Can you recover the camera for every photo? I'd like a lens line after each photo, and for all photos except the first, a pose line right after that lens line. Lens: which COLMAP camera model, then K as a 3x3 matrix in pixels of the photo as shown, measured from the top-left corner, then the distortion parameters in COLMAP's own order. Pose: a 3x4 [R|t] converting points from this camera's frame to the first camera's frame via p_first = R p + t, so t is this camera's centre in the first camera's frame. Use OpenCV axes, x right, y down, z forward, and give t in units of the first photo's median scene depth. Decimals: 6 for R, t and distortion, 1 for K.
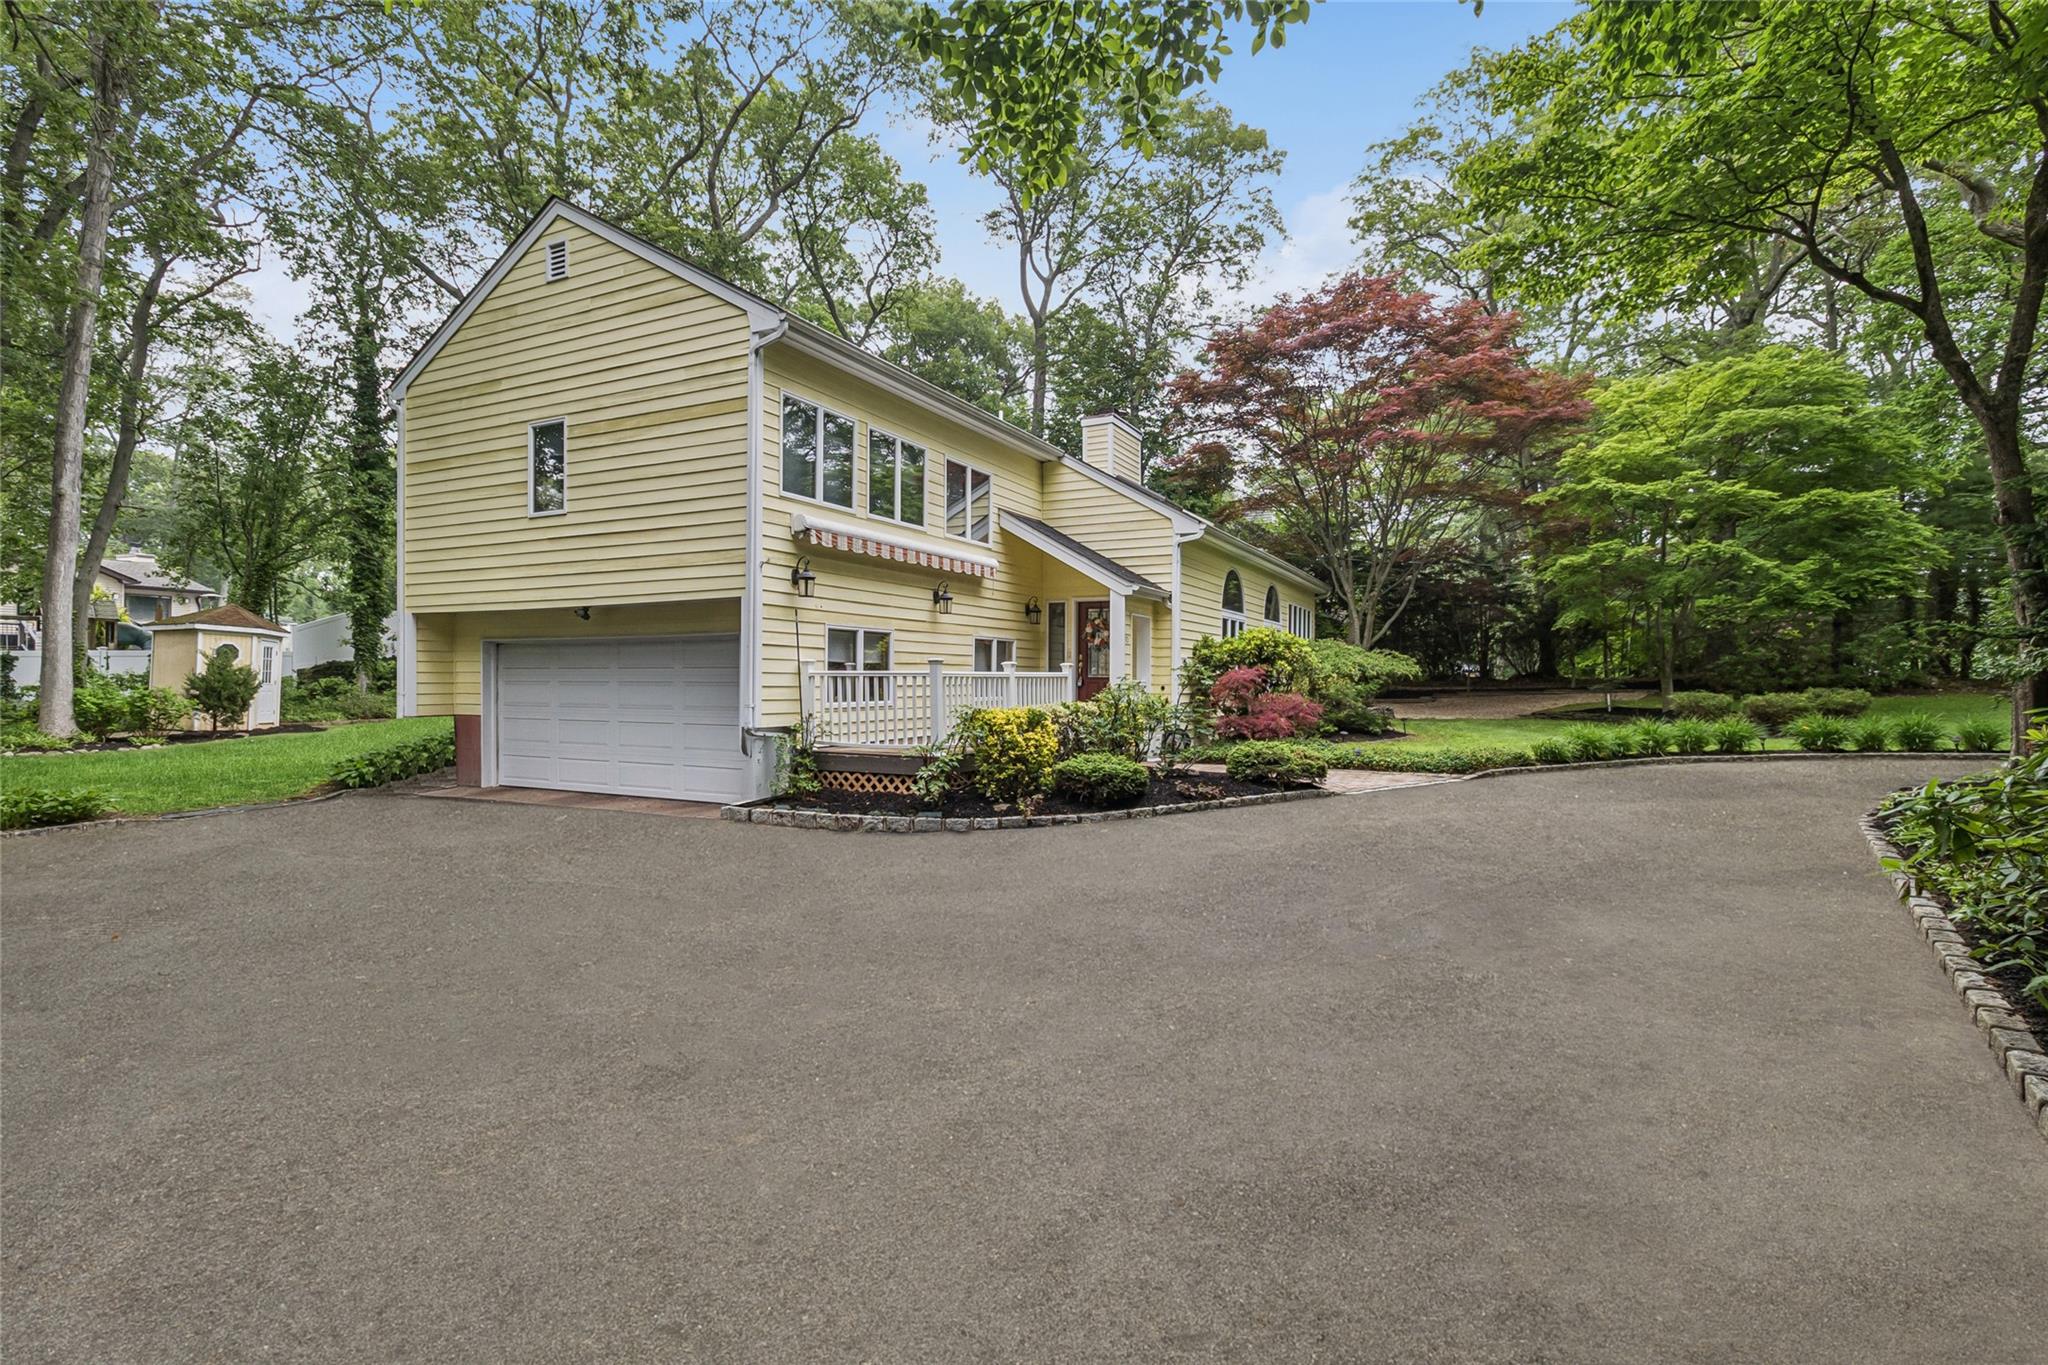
lens RADIAL K [[951.7, 0, 1033.1], [0, 951.7, 677.1], [0, 0, 1]] dist [0.002664, 0.000775]
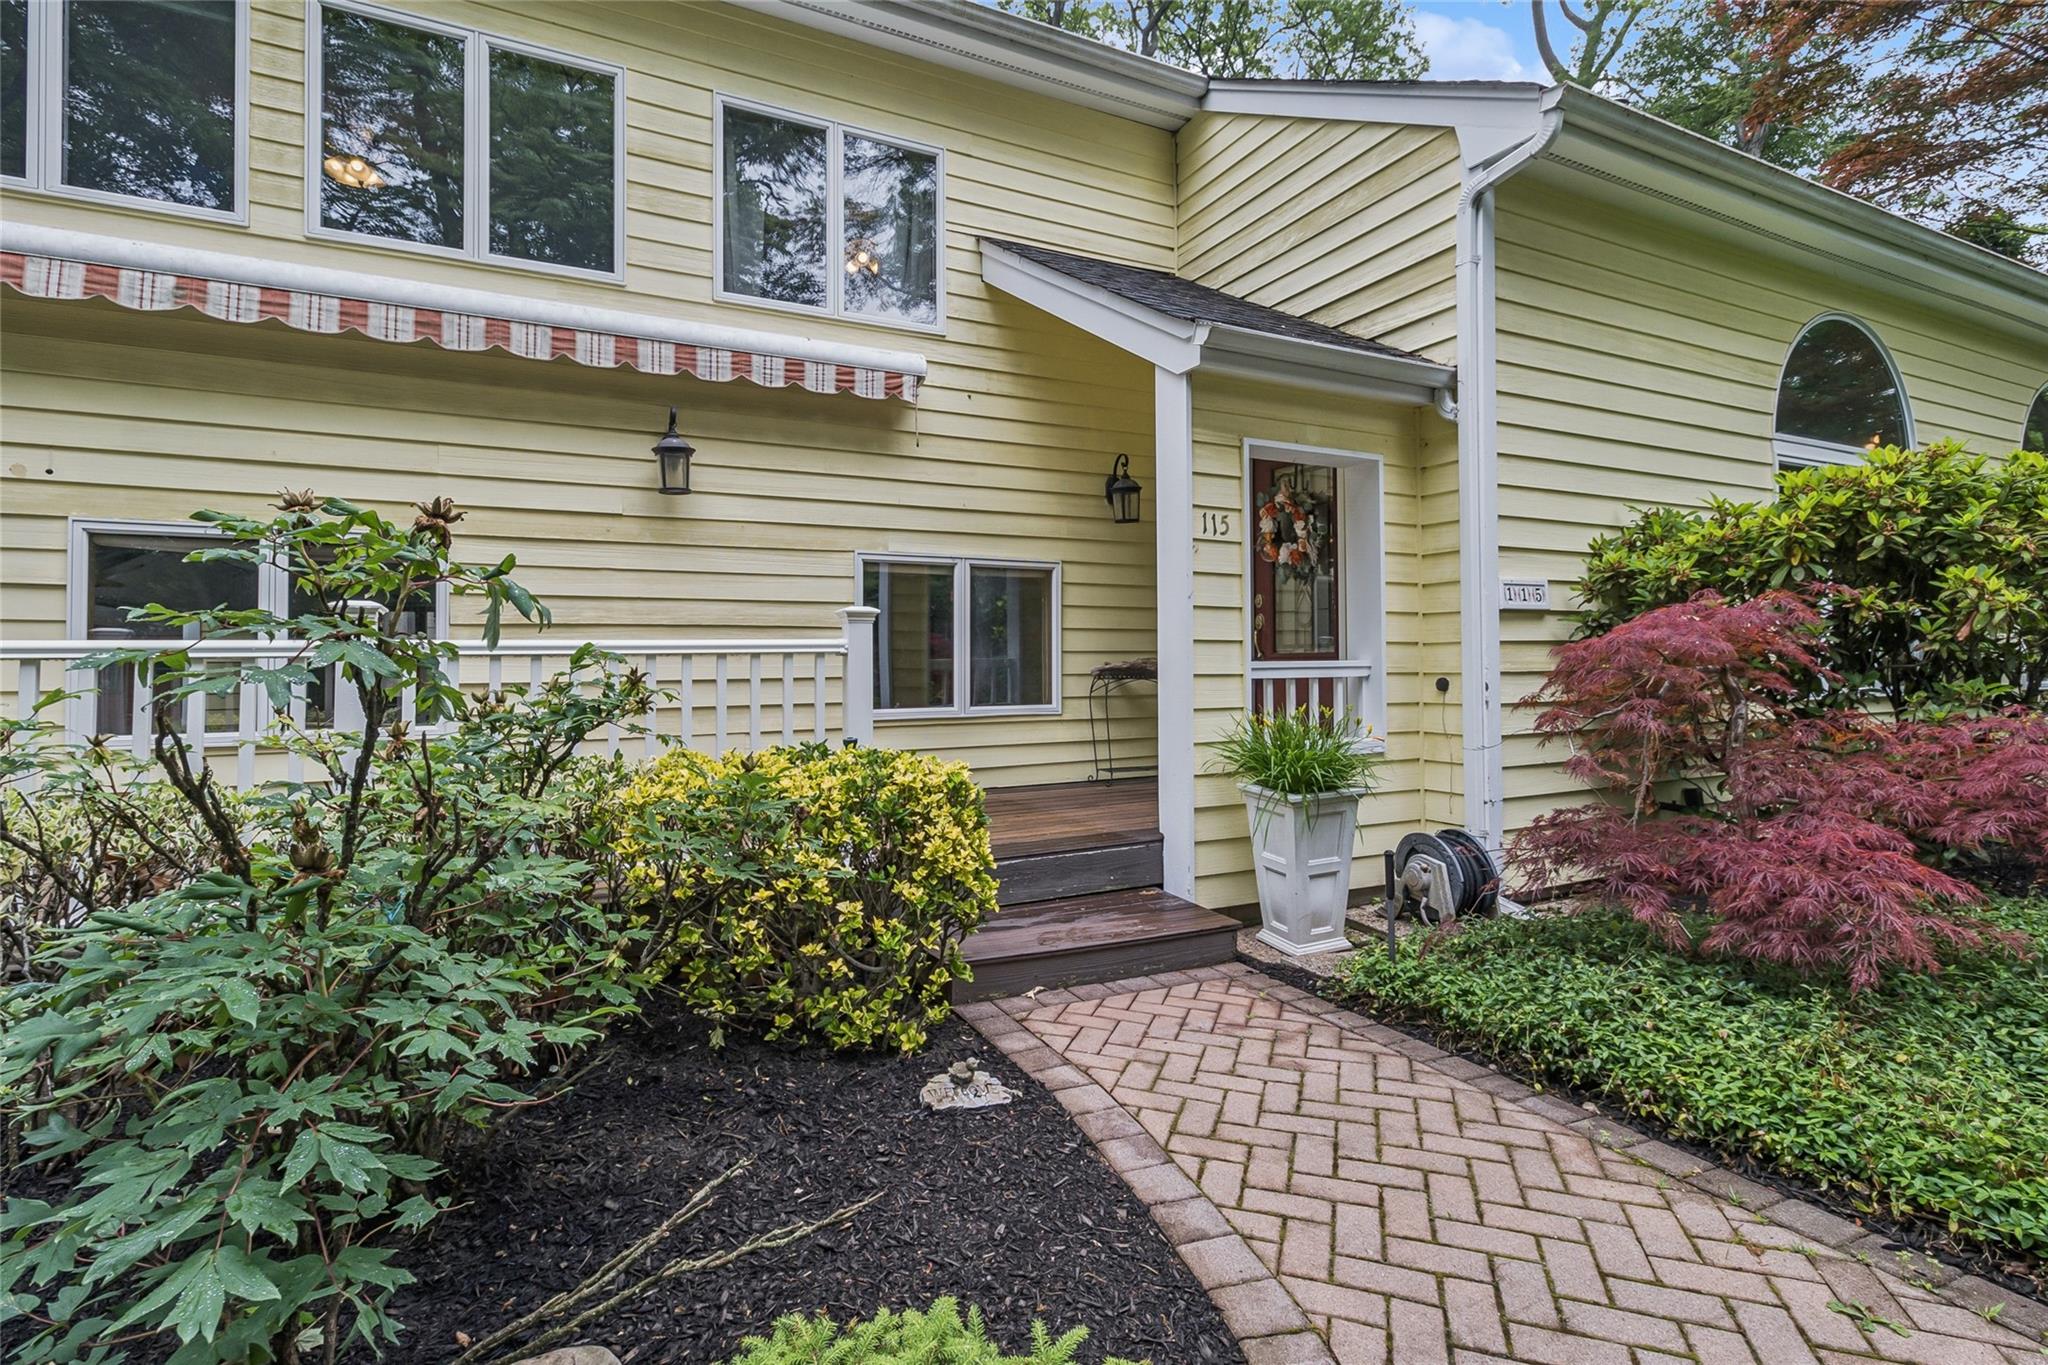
lens RADIAL K [[937.9, 0, 1019.4], [0, 937.9, 664.6], [0, 0, 1]] dist [0.003324, 0.000190]
pose [[0.798524, -0.006714, -0.601926, 0.214263], [0.010909, 0.999935, 0.003318, 0.003511], [0.601865, -0.009216, 0.798545, 0.679689]]
